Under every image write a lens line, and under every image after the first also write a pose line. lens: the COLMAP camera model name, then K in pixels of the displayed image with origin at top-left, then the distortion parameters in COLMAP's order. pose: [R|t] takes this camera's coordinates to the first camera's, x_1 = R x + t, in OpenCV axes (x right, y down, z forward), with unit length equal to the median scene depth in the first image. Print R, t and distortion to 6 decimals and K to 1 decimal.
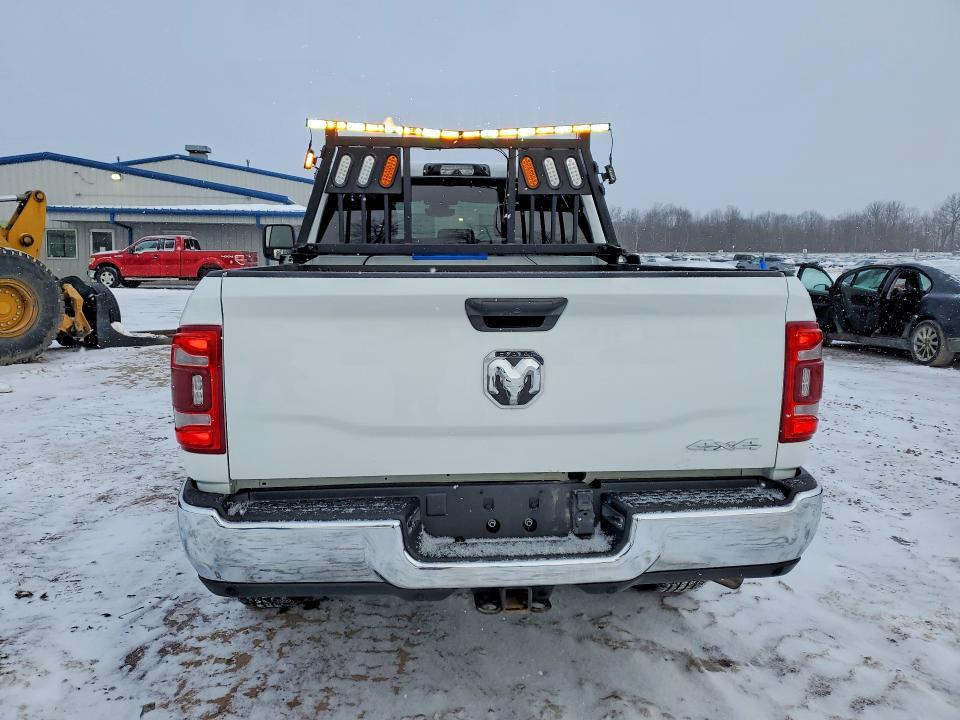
lens RADIAL K [[735.9, 0, 464.7], [0, 735.9, 356.0], [0, 0, 1]] dist [0.000425, 0.046548]
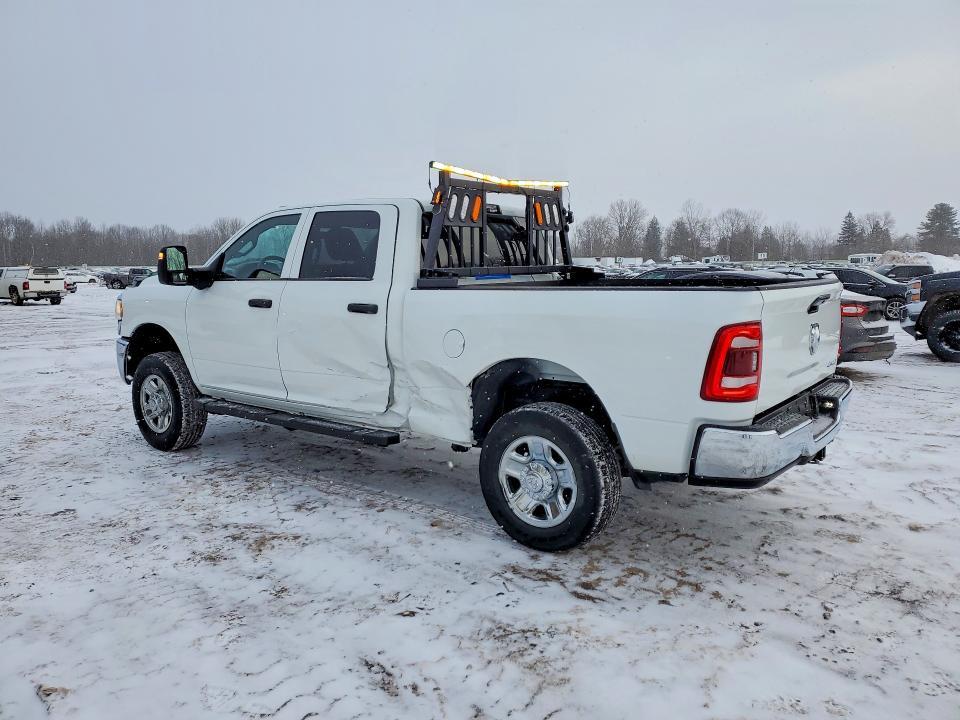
lens RADIAL K [[733.9, 0, 469.6], [0, 733.9, 361.4], [0, 0, 1]] dist [0.026933, -0.007983]
pose [[0.675358, -0.108022, 0.729536, -1.036735], [0.115483, 0.992502, 0.040053, -0.047664], [-0.728393, 0.057199, 0.682768, 0.183946]]
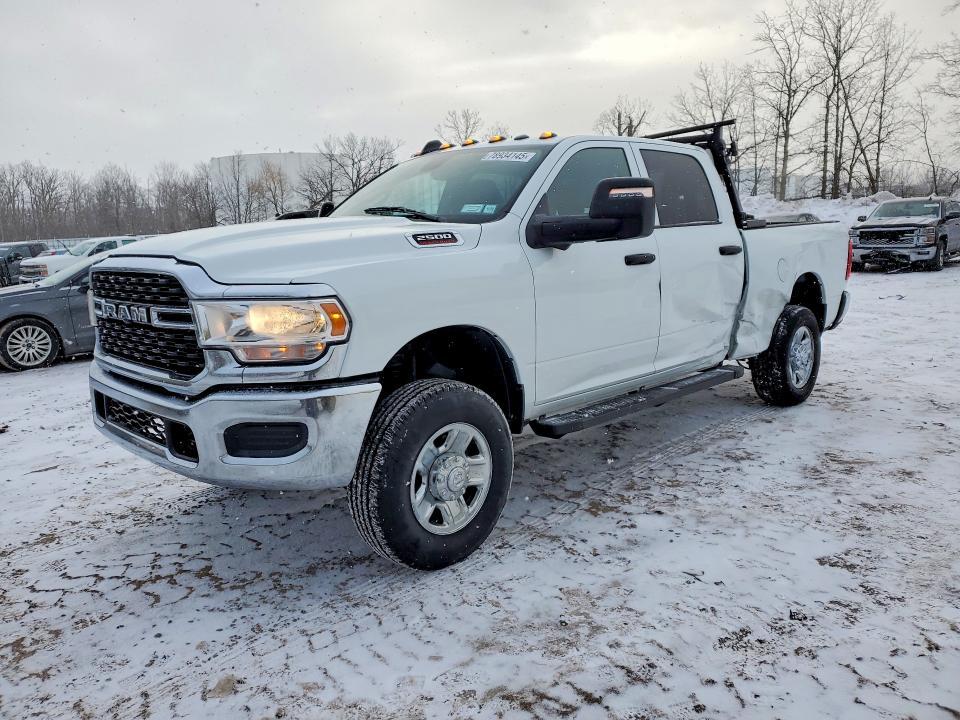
lens RADIAL K [[716.0, 0, 458.4], [0, 716.0, 361.0], [0, 0, 1]] dist [-0.002253, -0.003008]
pose [[-0.613015, -0.107463, 0.782729, -0.963945], [0.157087, 0.954349, 0.254051, -0.306573], [-0.774298, 0.278693, -0.568149, 2.214701]]
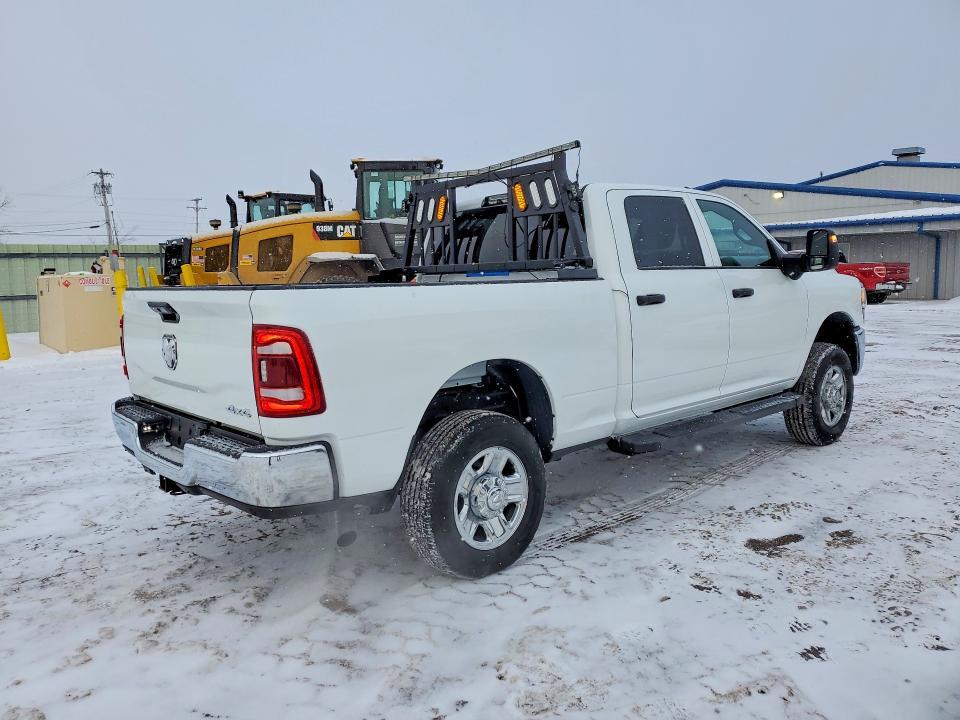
lens RADIAL K [[733.9, 0, 469.6], [0, 733.9, 361.4], [0, 0, 1]] dist [0.026933, -0.007983]
pose [[0.595320, 0.075791, -0.799906, 0.969038], [-0.084927, 0.995900, 0.031155, -0.030061], [0.798988, 0.049386, 0.599316, 0.287760]]
